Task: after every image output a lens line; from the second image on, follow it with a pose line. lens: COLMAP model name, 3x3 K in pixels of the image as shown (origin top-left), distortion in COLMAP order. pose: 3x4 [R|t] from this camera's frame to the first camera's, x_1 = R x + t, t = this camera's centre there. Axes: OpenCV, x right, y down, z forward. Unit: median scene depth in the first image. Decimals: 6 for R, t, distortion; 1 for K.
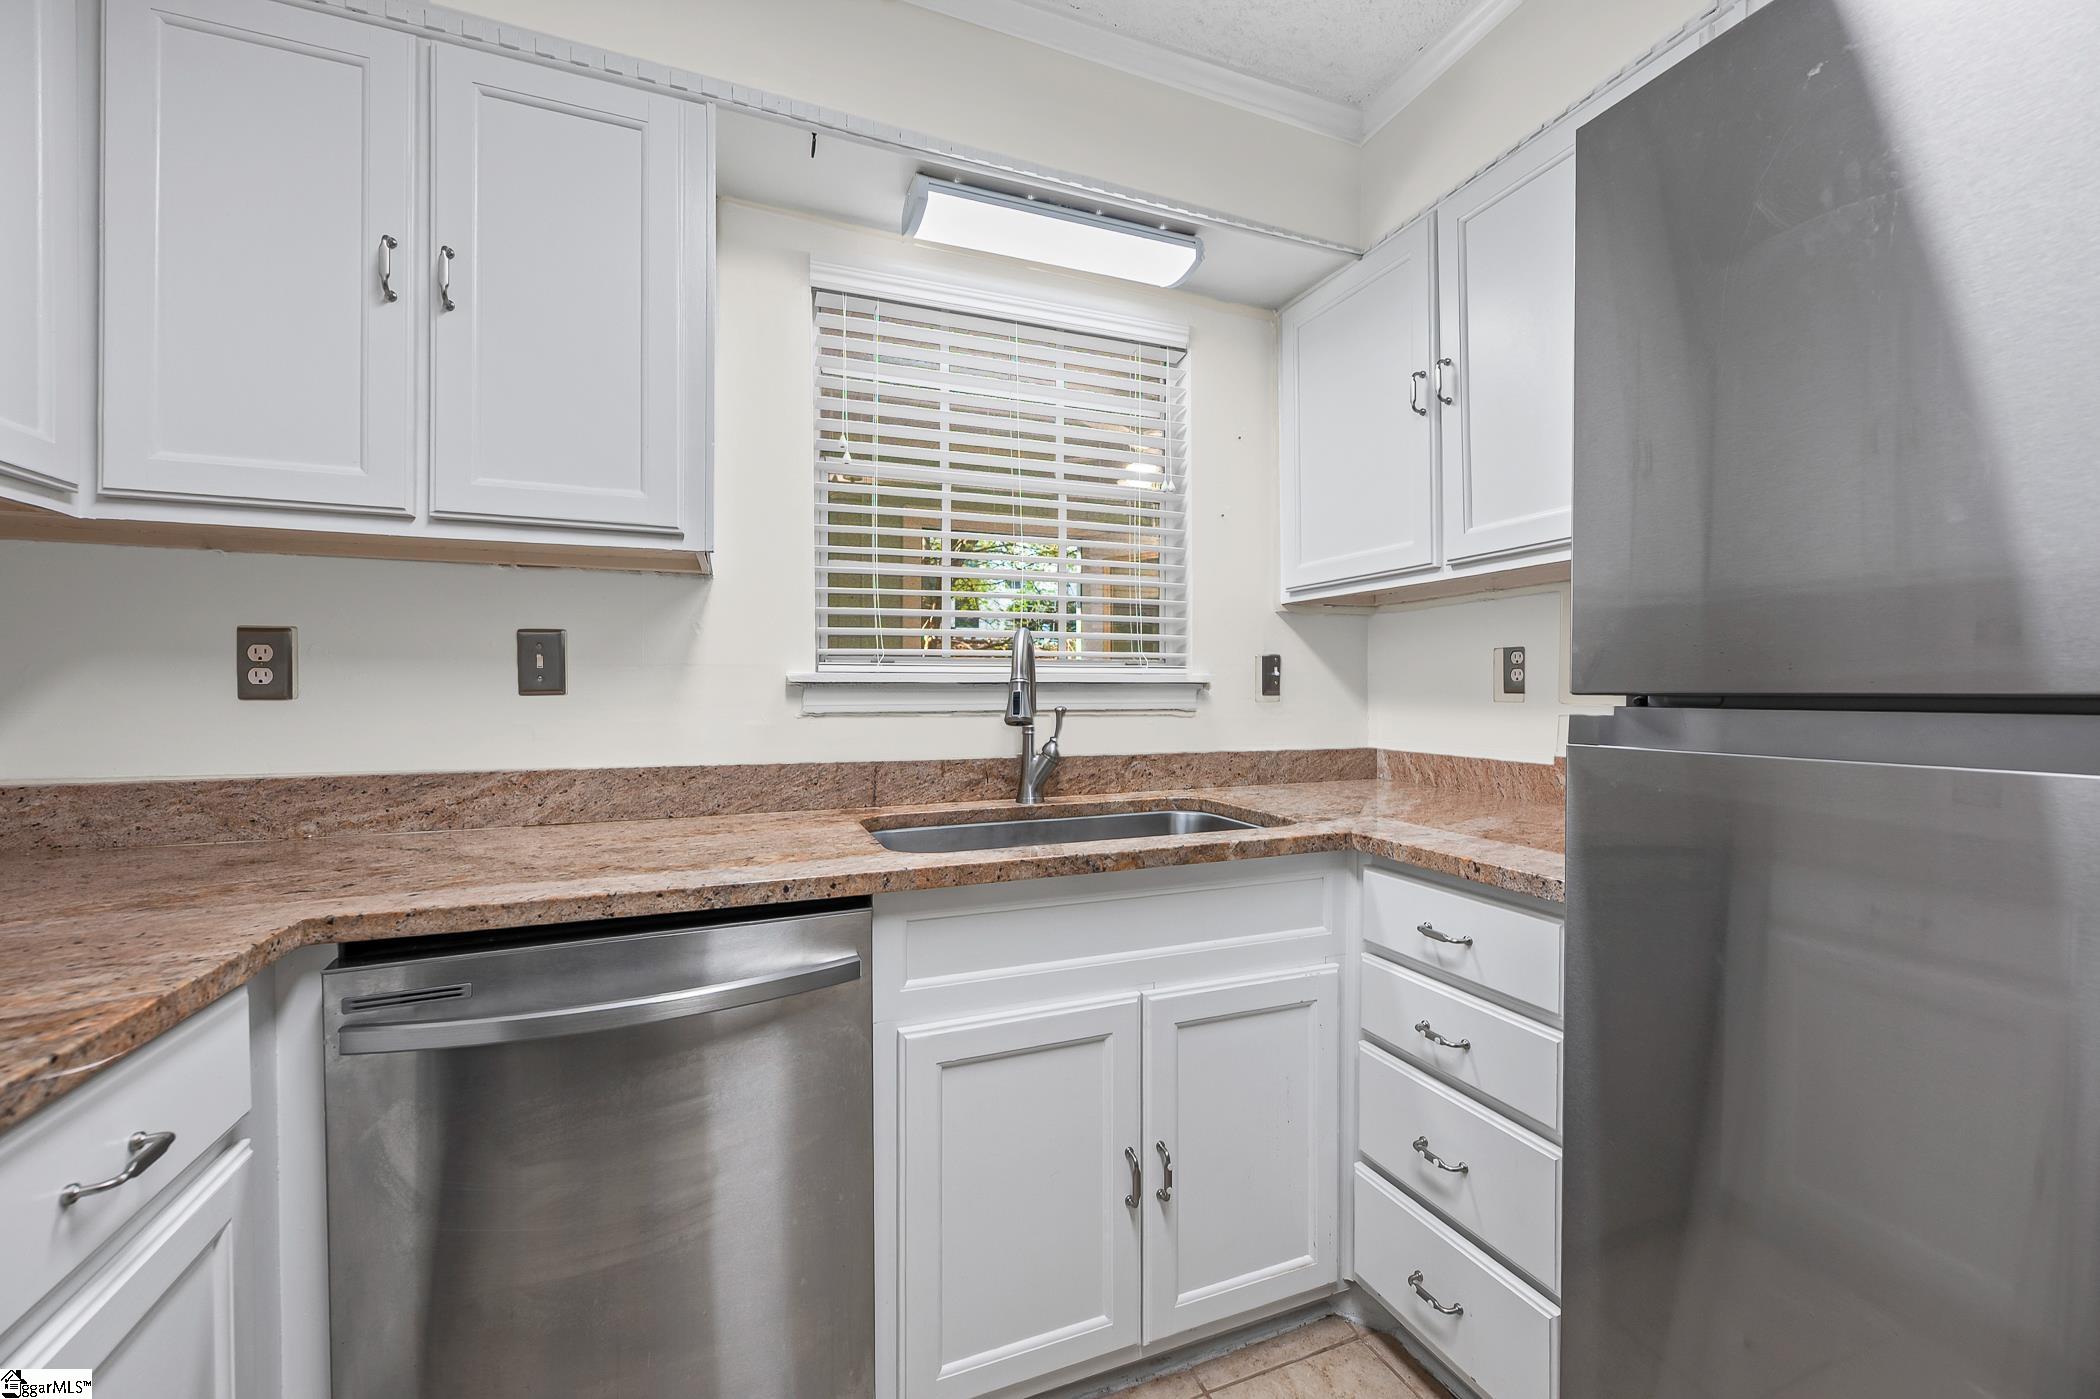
lens RADIAL K [[841.4, 0, 1057.4], [0, 841.4, 690.7], [0, 0, 1]] dist [0.002979, -0.000750]
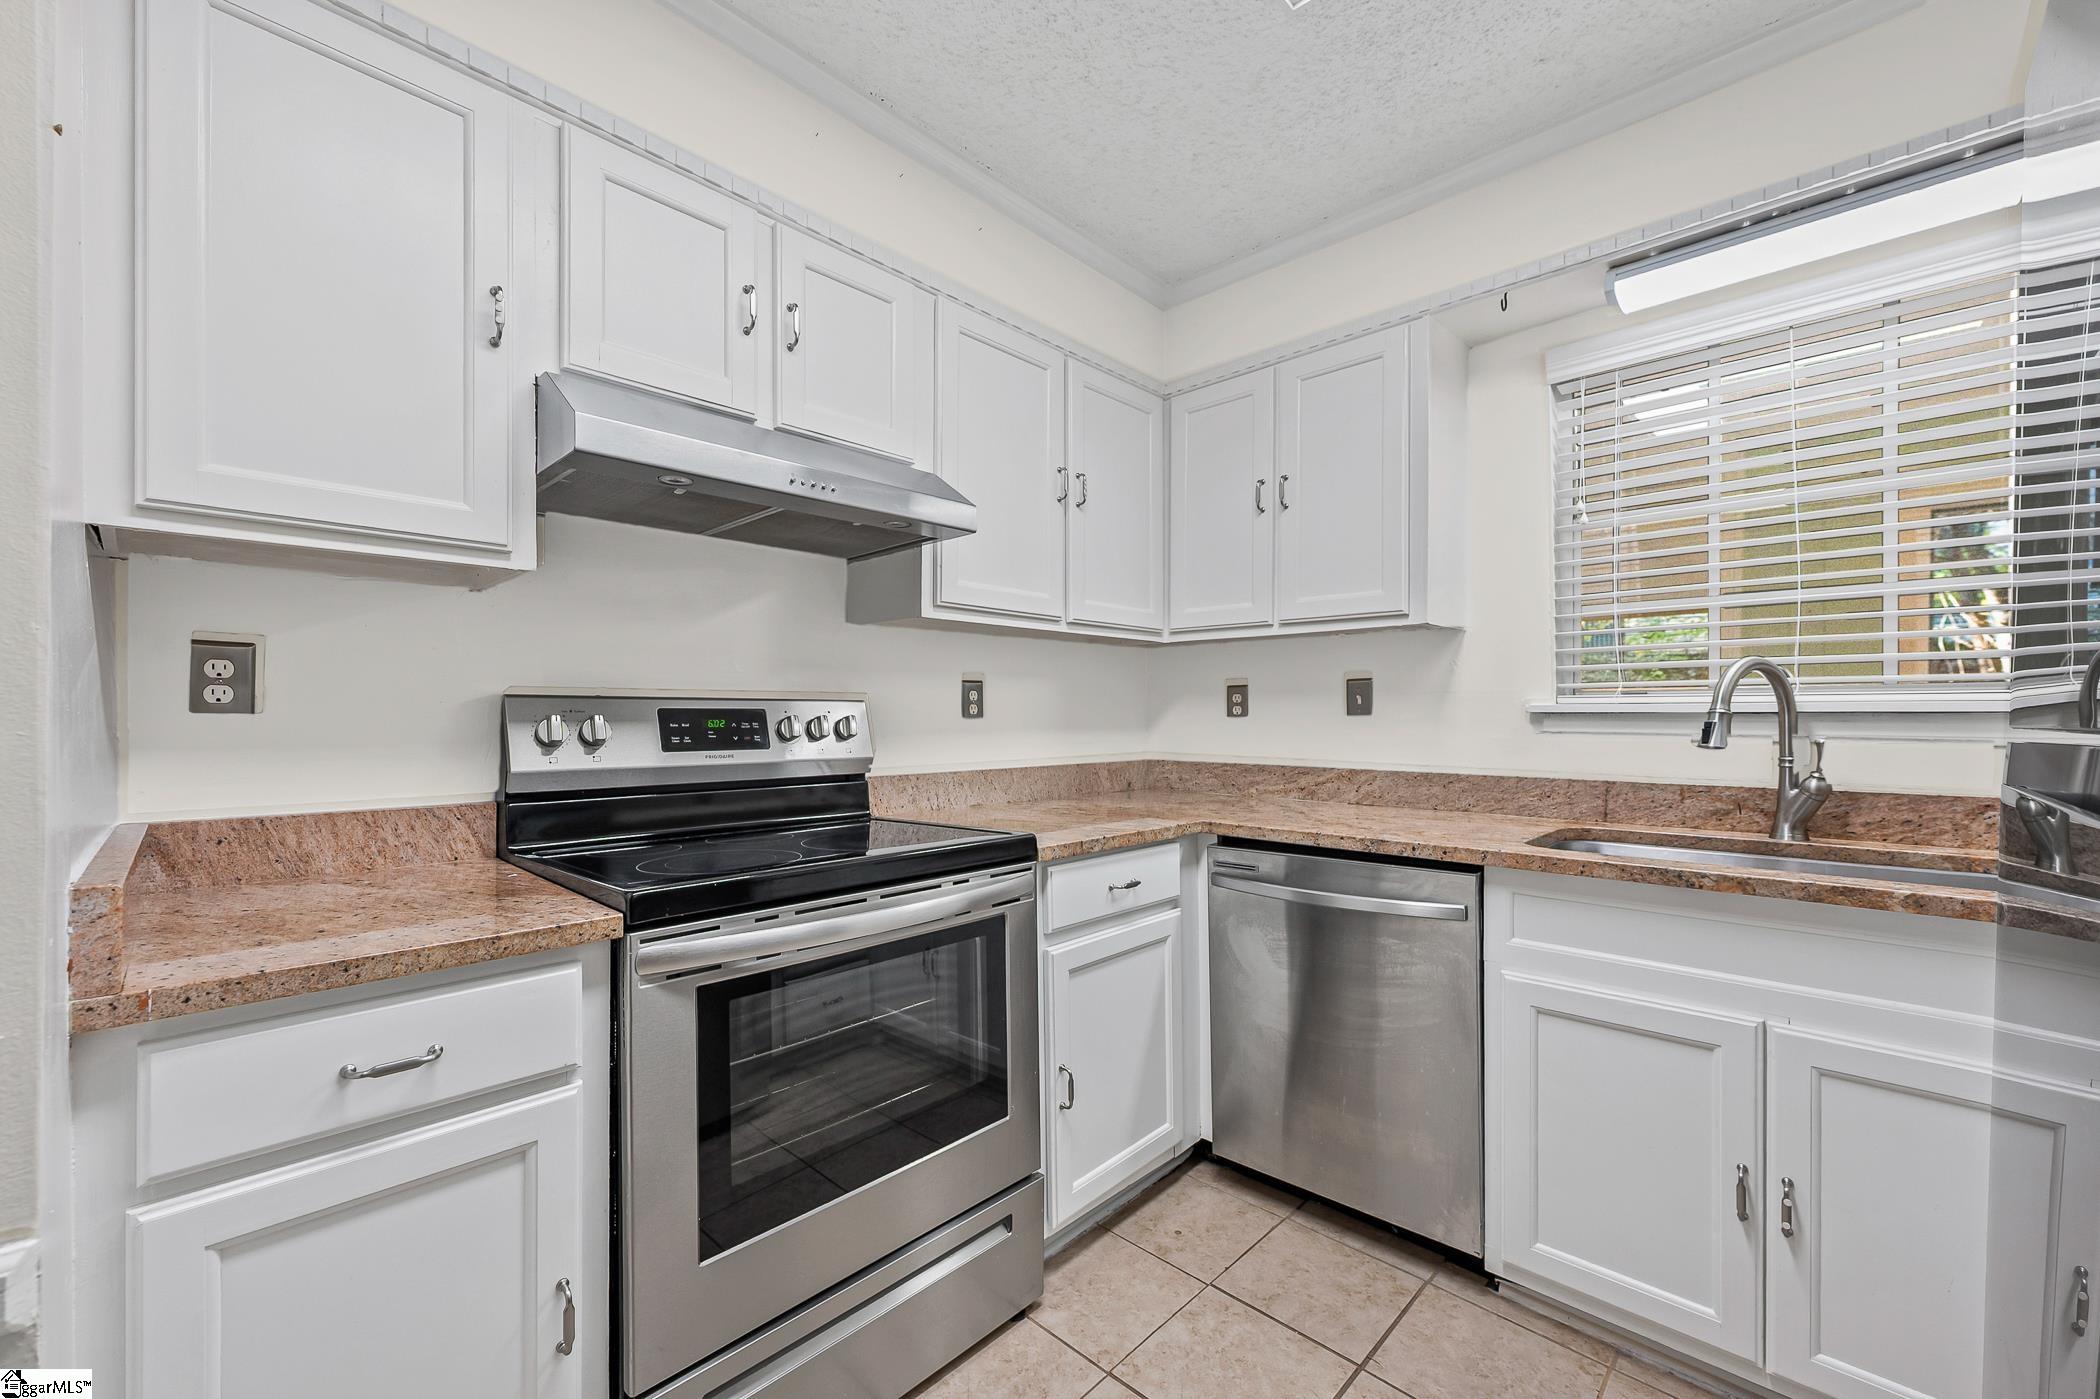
lens RADIAL K [[841.4, 0, 1038.3], [0, 841.4, 714.2], [0, 0, 1]] dist [0.002979, -0.000750]
pose [[0.401628, 0.000039, -0.915803, 0.591915], [-0.003069, 0.999994, -0.001303, -0.003819], [0.915798, 0.003334, 0.401625, -0.177234]]
